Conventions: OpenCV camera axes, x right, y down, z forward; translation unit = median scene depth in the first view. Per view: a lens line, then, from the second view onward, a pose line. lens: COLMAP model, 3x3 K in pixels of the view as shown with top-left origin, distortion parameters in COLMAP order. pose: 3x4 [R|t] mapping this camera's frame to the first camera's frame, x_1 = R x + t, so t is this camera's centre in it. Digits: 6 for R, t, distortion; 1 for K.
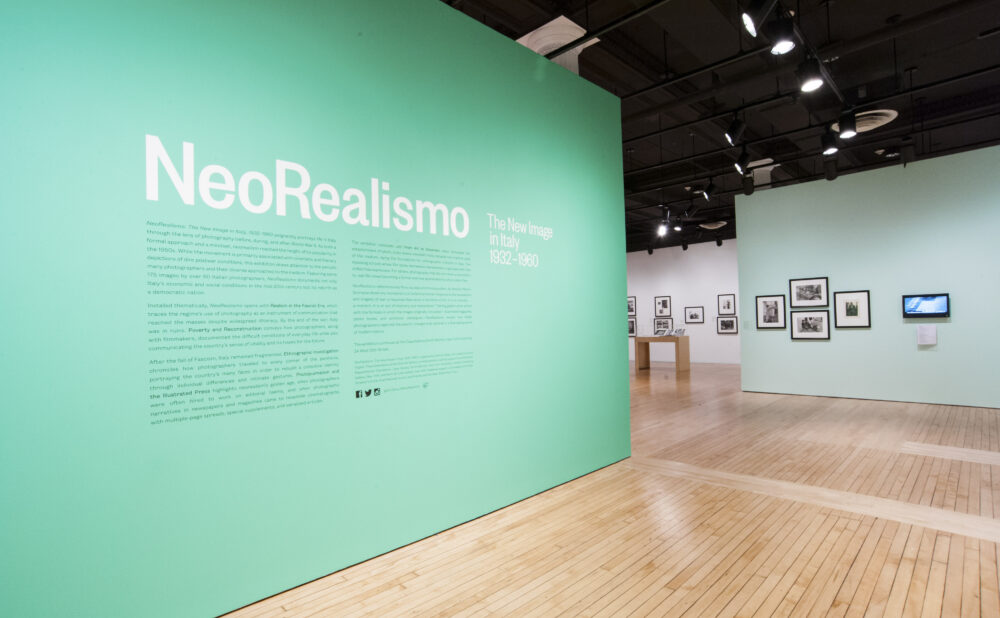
lens RADIAL K [[507.1, 0, 494.9], [0, 507.1, 317.7], [0, 0, 1]] dist [-0.091201, 0.054461]
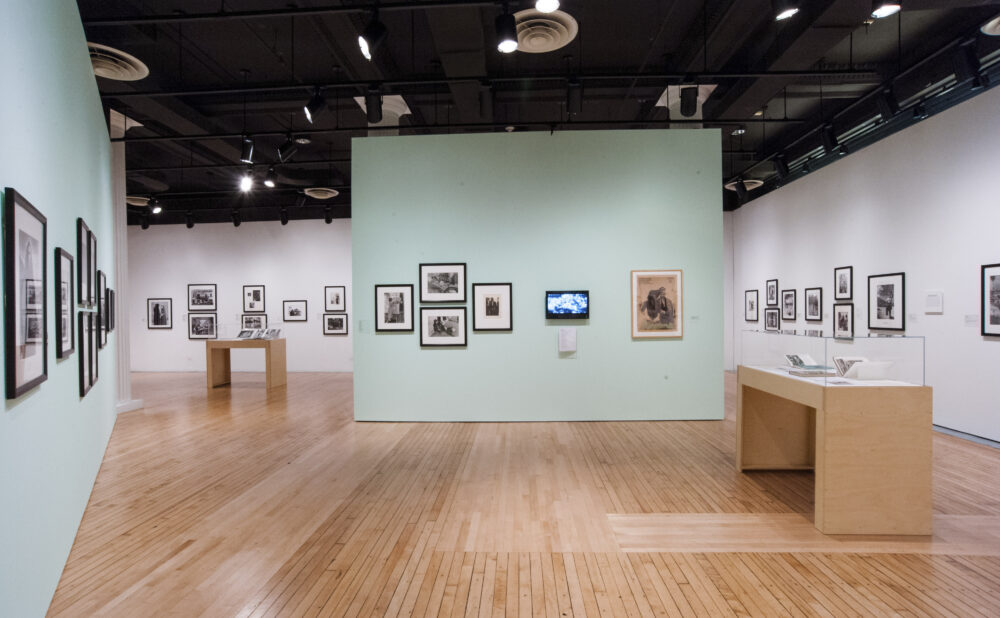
lens RADIAL K [[507.1, 0, 494.9], [0, 507.1, 317.7], [0, 0, 1]] dist [-0.091201, 0.054461]
pose [[0.736869, 0.012143, 0.675926, 0.170967], [-0.016649, 0.999861, 0.000188, -0.000146], [-0.675830, -0.011392, 0.736969, 0.363877]]
